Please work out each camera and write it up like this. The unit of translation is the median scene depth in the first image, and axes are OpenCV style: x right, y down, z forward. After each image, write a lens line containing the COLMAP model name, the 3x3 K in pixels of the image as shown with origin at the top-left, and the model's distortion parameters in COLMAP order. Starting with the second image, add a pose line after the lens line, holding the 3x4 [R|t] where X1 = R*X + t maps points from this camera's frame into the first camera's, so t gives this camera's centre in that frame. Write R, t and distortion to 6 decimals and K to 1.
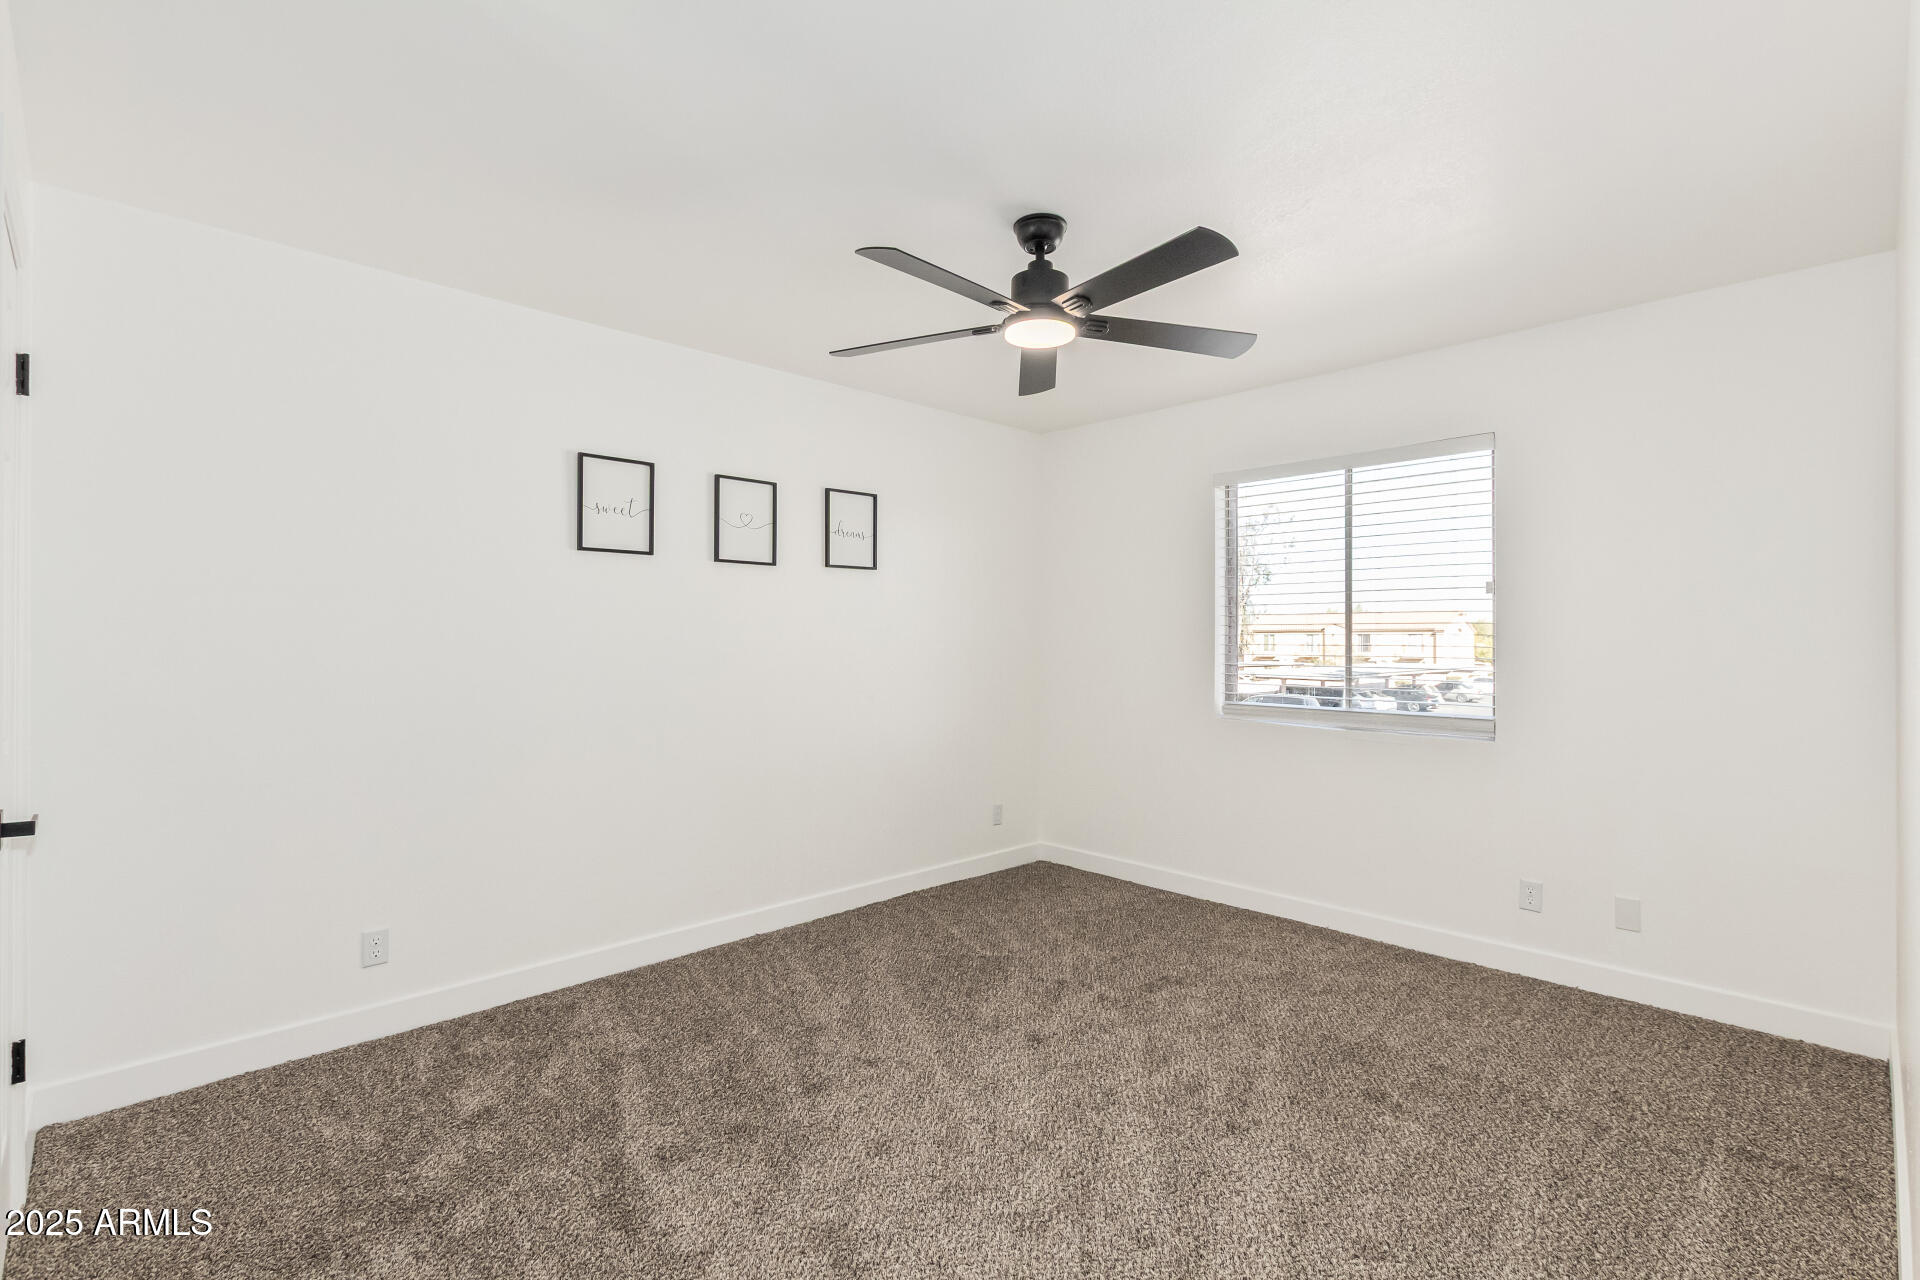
lens RADIAL K [[881.5, 0, 961.8], [0, 881.5, 641.4], [0, 0, 1]] dist [0.001960, -0.000565]
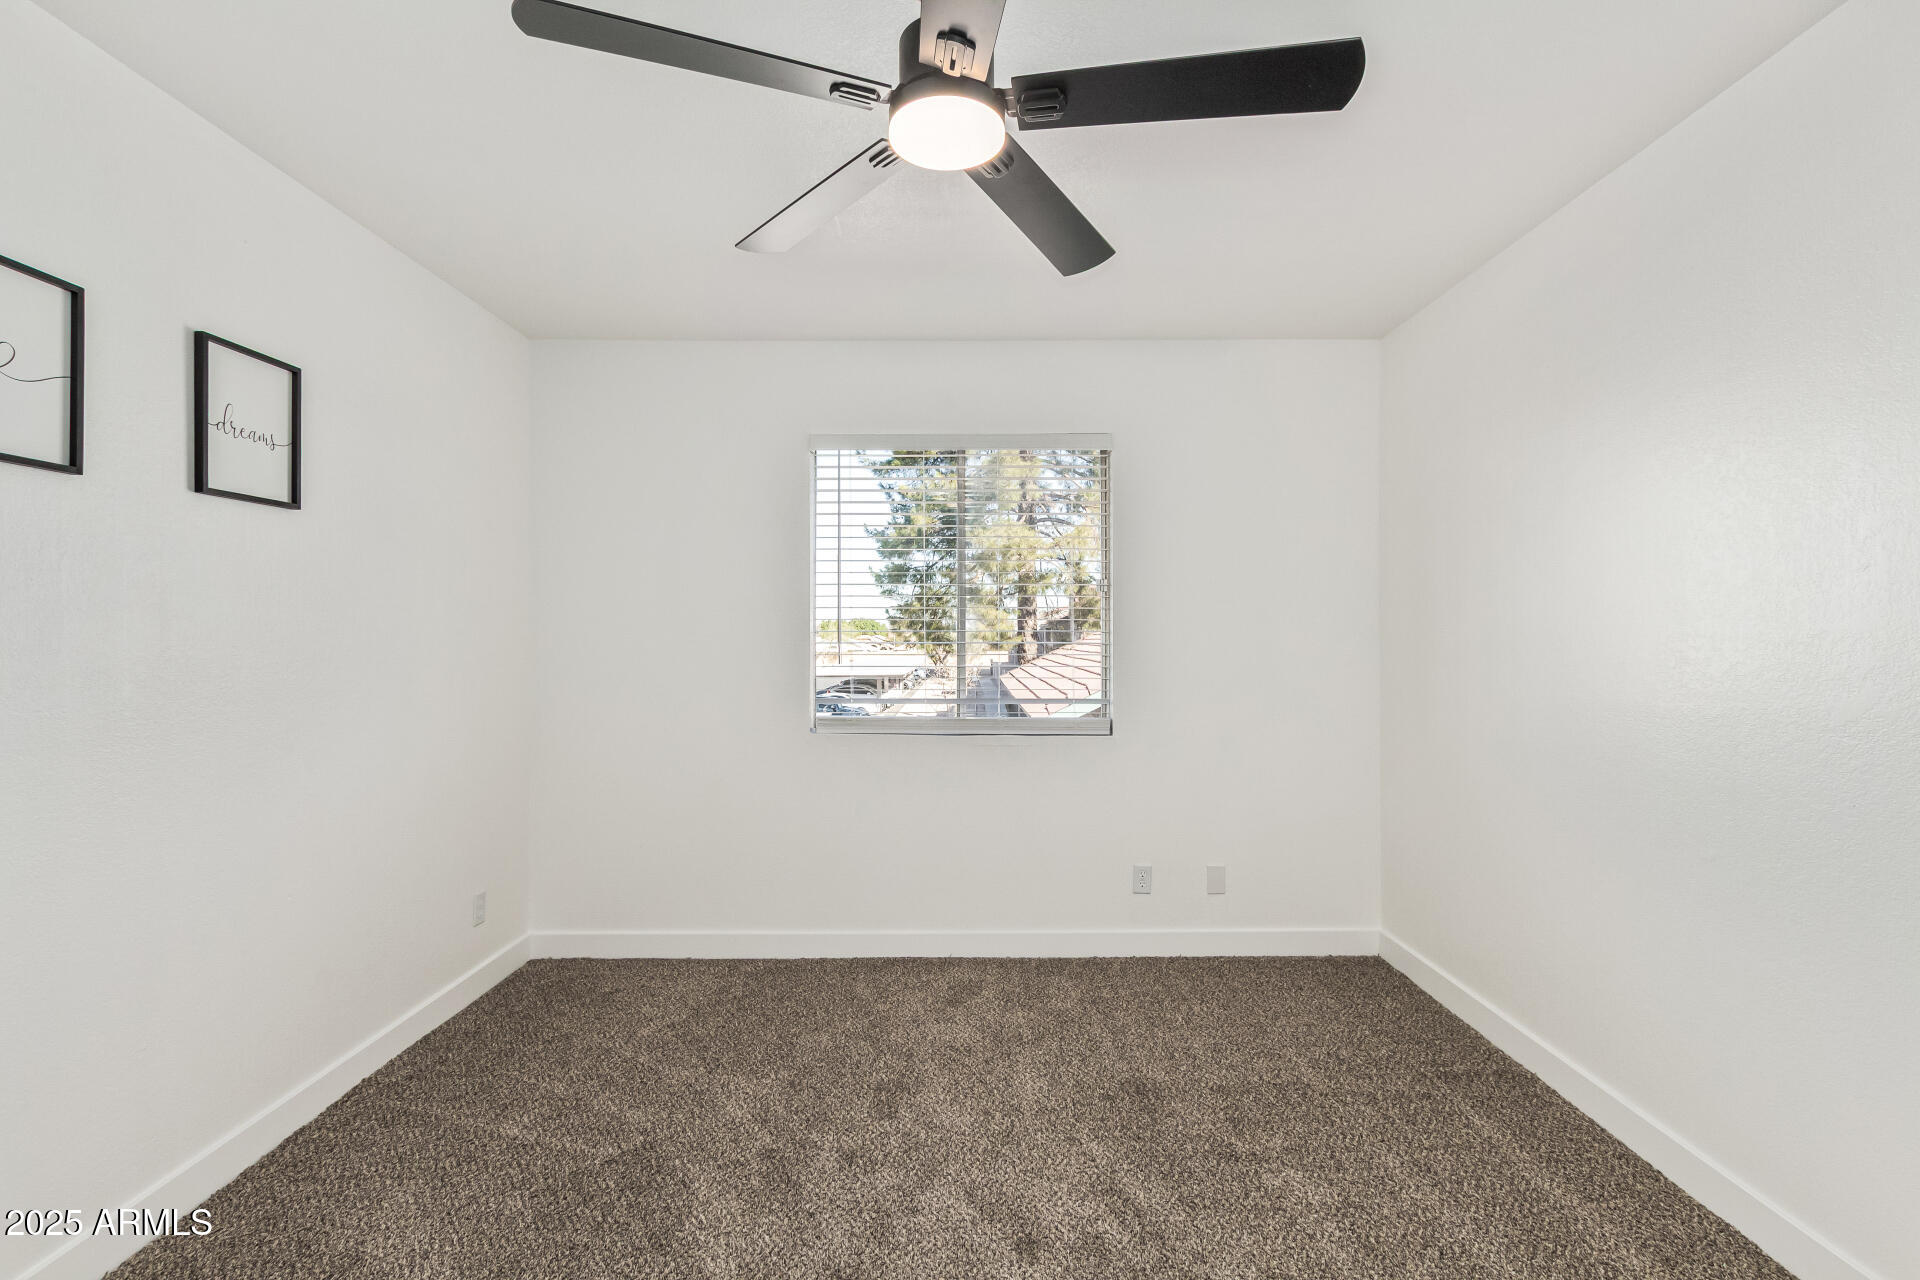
lens RADIAL K [[881.5, 0, 961.0], [0, 881.5, 630.8], [0, 0, 1]] dist [0.001960, -0.000565]
pose [[0.690739, -0.000043, 0.723104, -0.240670], [0.002979, 0.999992, -0.002787, -0.004342], [-0.723098, 0.004079, 0.690734, 0.393260]]
